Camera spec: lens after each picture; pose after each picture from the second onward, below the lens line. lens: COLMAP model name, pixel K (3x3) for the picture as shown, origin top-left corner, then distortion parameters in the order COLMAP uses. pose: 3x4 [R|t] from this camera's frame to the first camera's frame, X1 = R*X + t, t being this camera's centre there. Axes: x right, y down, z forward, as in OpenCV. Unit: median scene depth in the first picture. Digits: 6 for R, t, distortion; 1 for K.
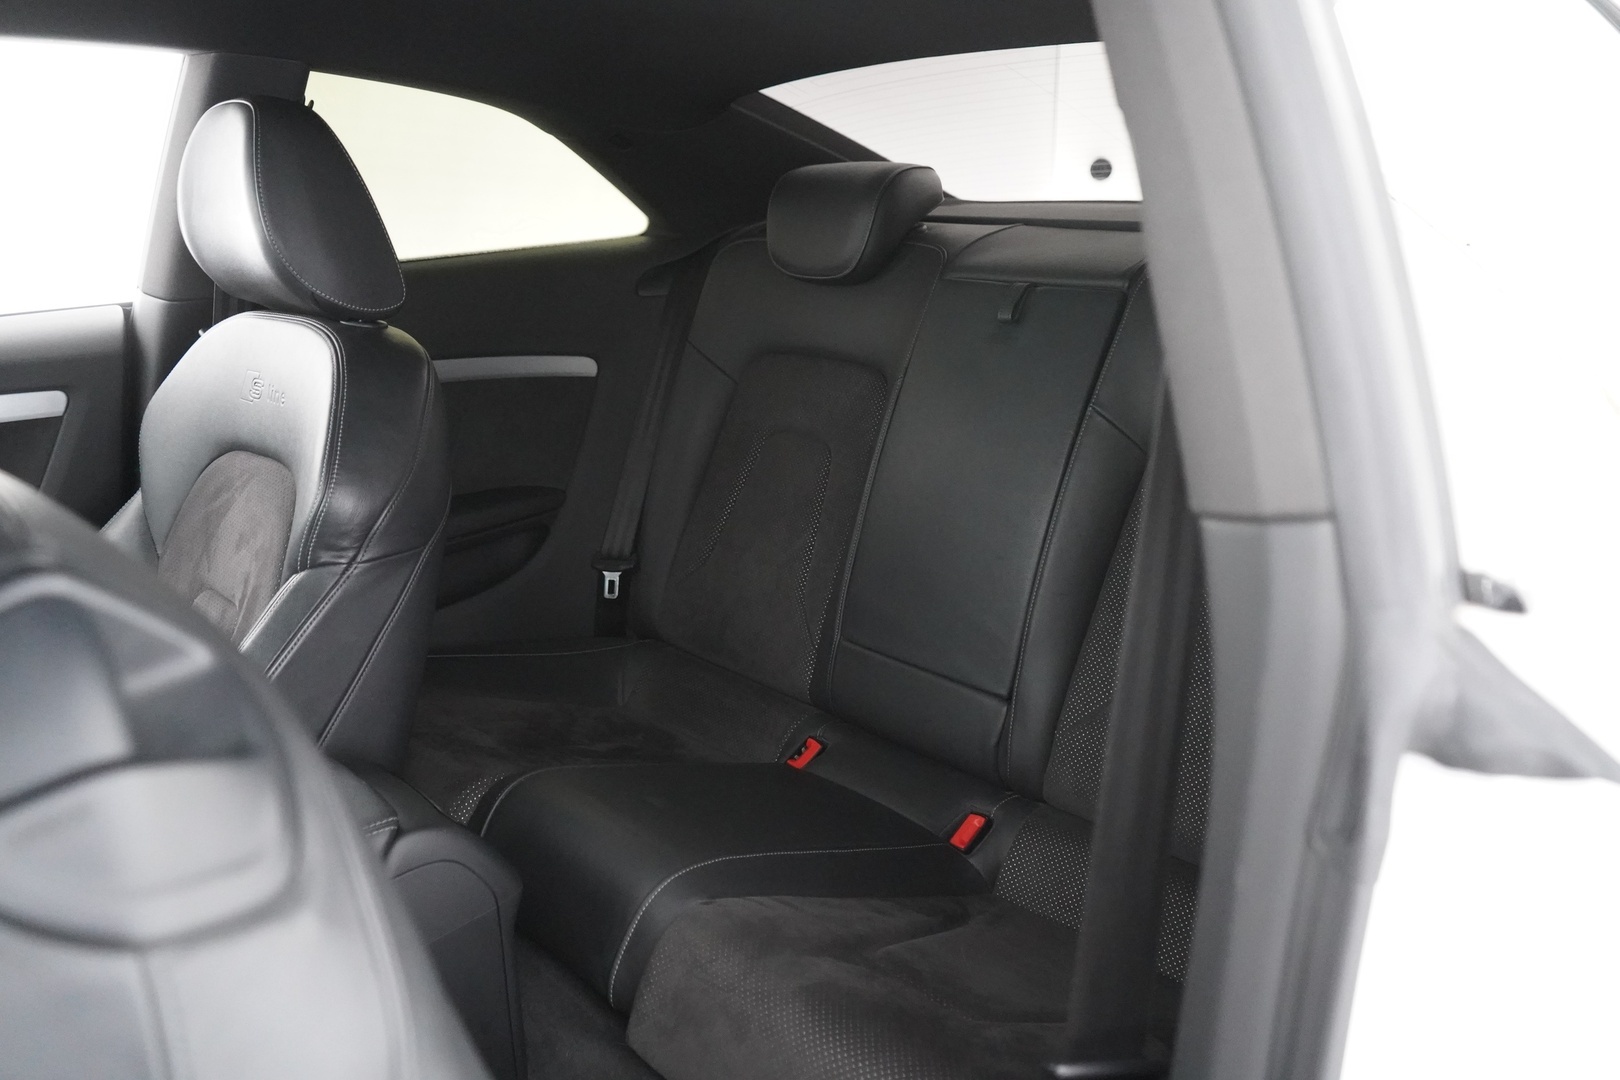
lens RADIAL K [[1310.2, 0, 801.8], [0, 1310.2, 537.4], [0, 0, 1]] dist [-0.013988, 0.004938]
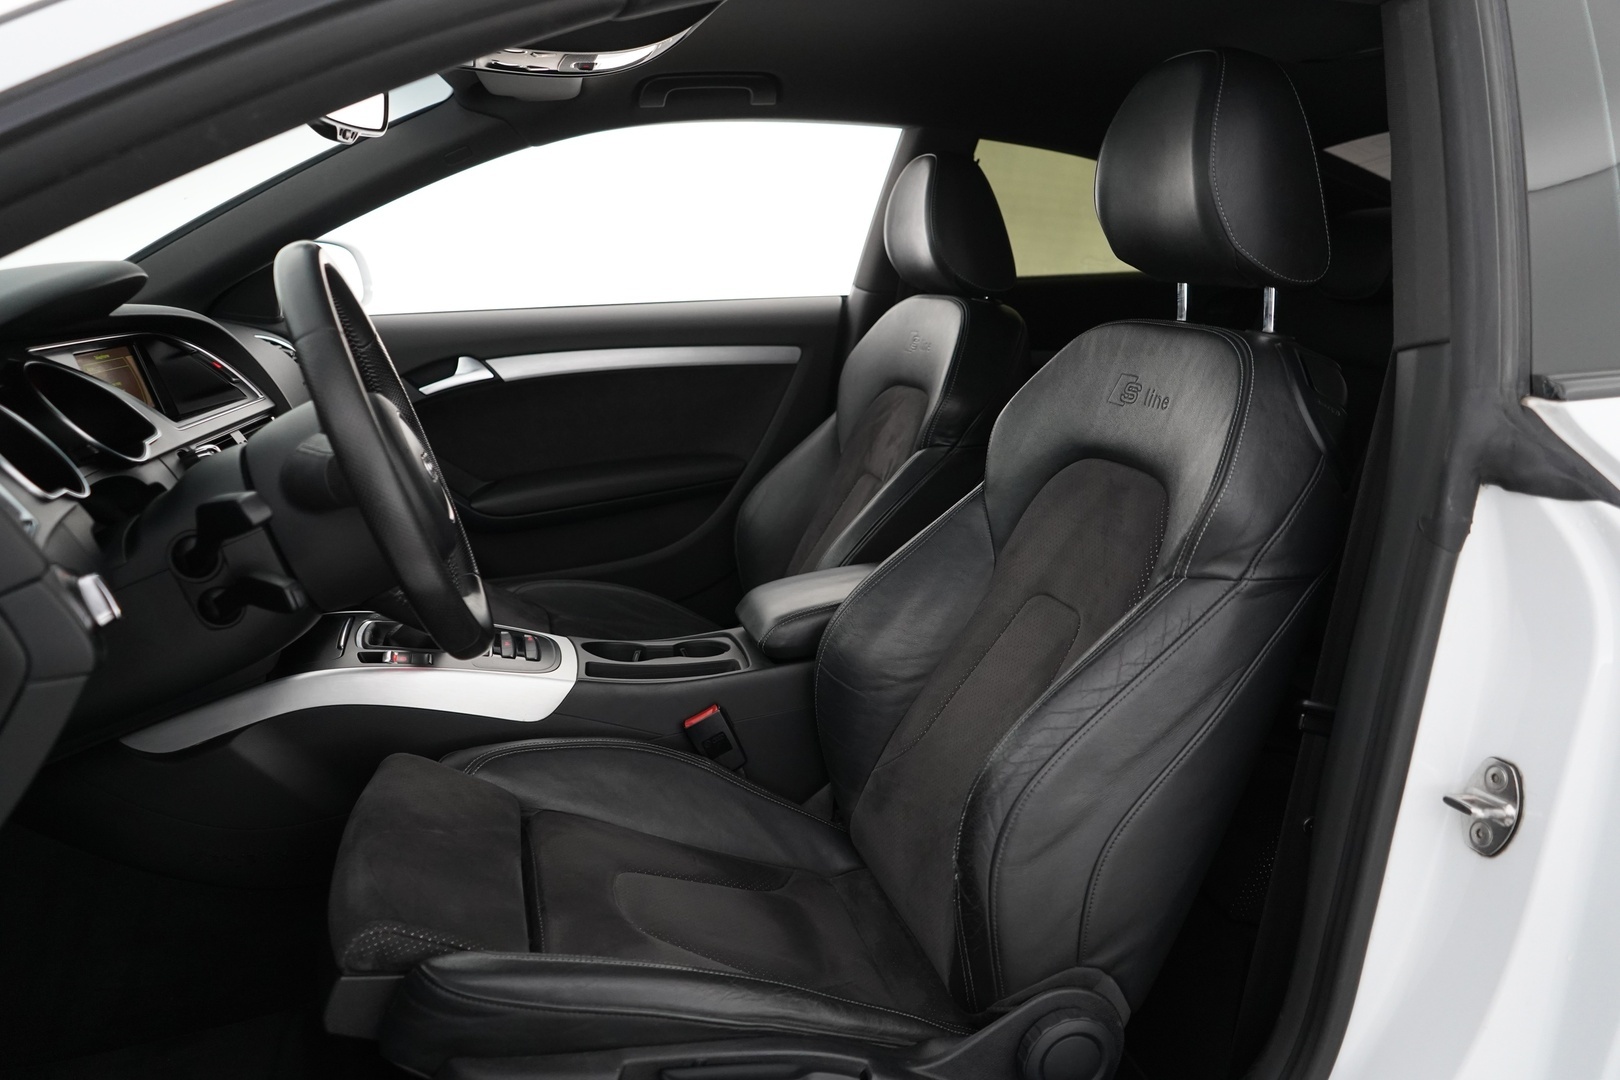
lens RADIAL K [[1310.2, 0, 814.5], [0, 1310.2, 536.2], [0, 0, 1]] dist [-0.013988, 0.004938]
pose [[0.882481, 0.110011, -0.457303, 0.201594], [-0.140562, 0.989515, -0.033208, 0.176679], [0.448854, 0.093585, 0.888691, -0.384680]]
